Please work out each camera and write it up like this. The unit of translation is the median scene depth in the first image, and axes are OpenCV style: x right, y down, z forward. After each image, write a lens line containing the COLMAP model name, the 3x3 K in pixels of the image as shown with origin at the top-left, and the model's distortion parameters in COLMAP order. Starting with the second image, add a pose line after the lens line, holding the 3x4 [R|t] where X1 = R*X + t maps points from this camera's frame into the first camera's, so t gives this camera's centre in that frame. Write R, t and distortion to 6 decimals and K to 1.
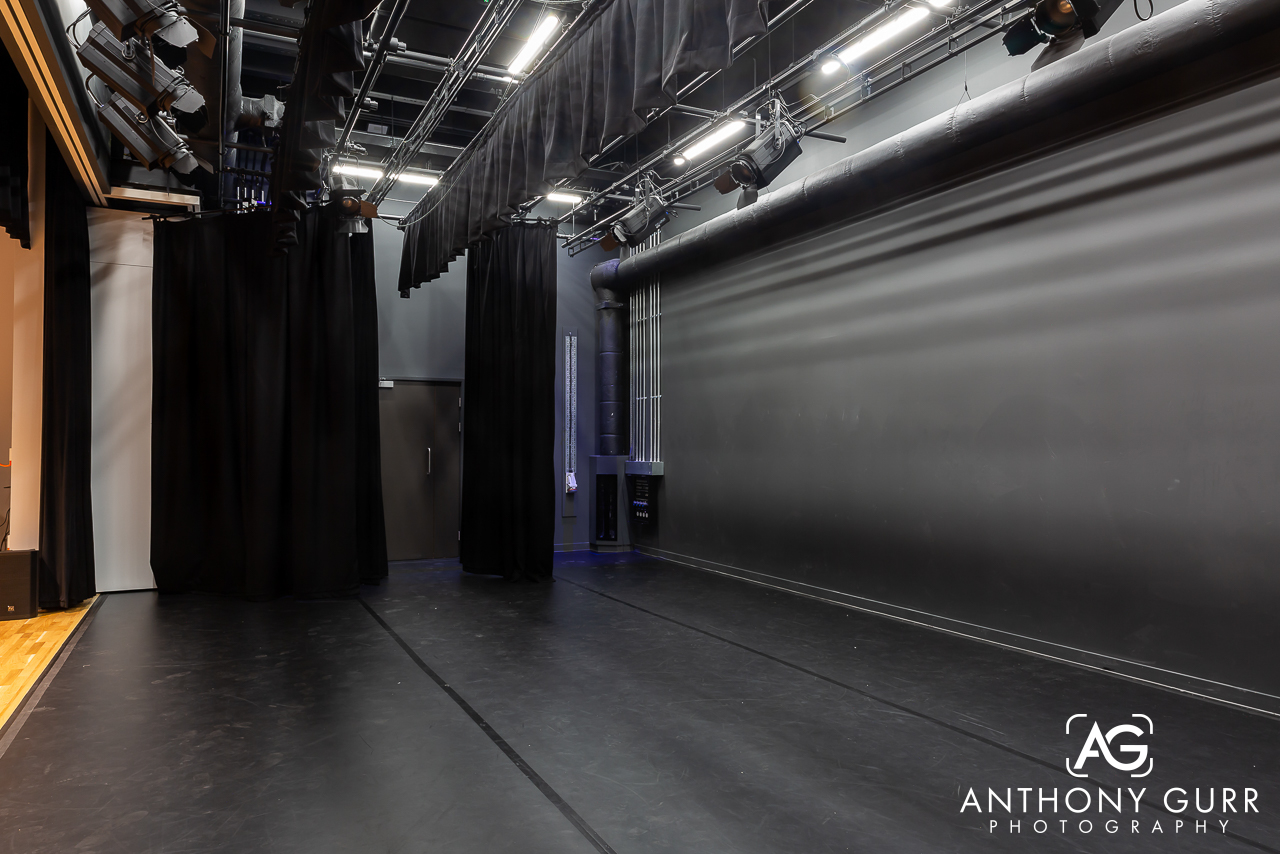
lens RADIAL K [[895.9, 0, 632.3], [0, 895.9, 430.5], [0, 0, 1]] dist [0.007173, -0.001256]
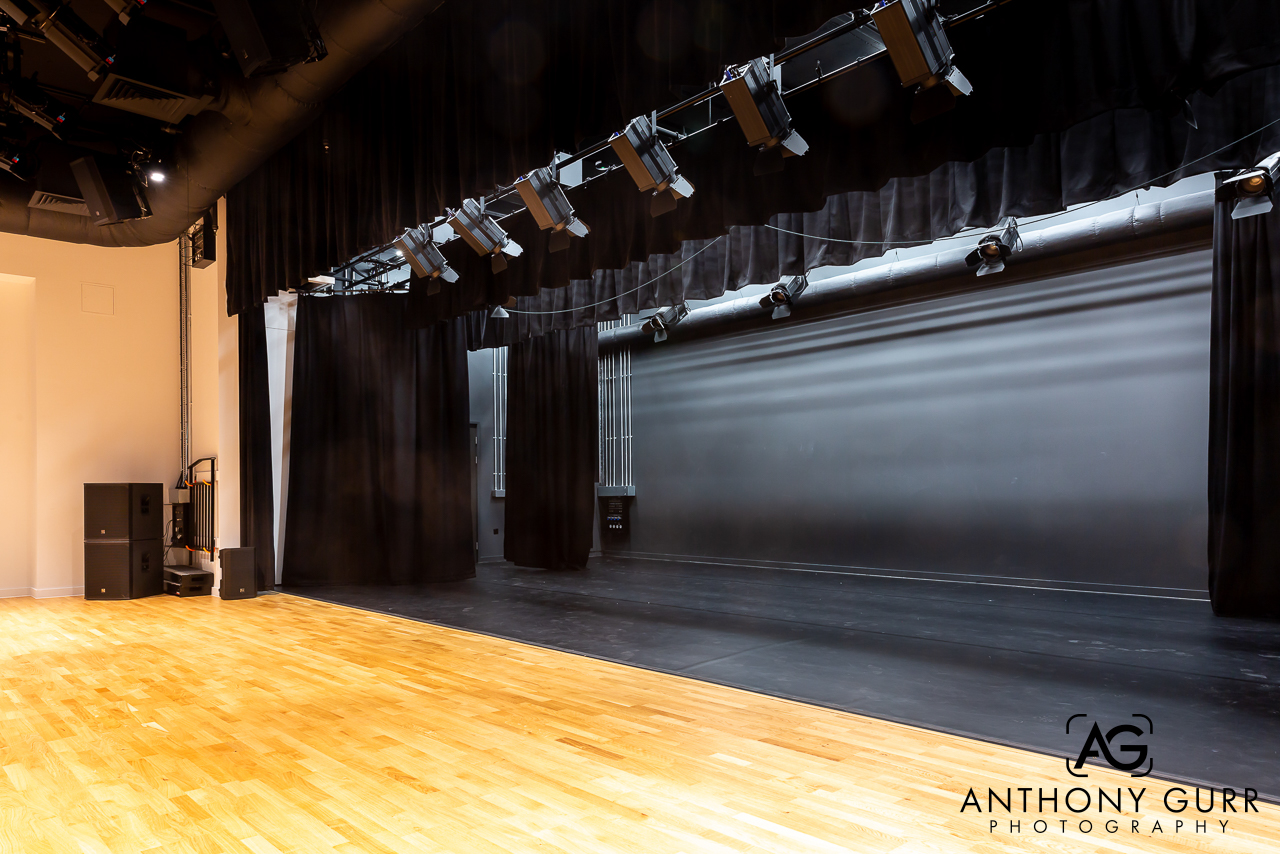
lens RADIAL K [[895.9, 0, 645.3], [0, 895.9, 466.9], [0, 0, 1]] dist [0.007173, -0.001256]
pose [[0.959363, -0.002534, 0.282163, -0.377570], [0.006502, 0.999893, -0.013126, 0.028334], [-0.282099, 0.014428, 0.959277, -0.328543]]
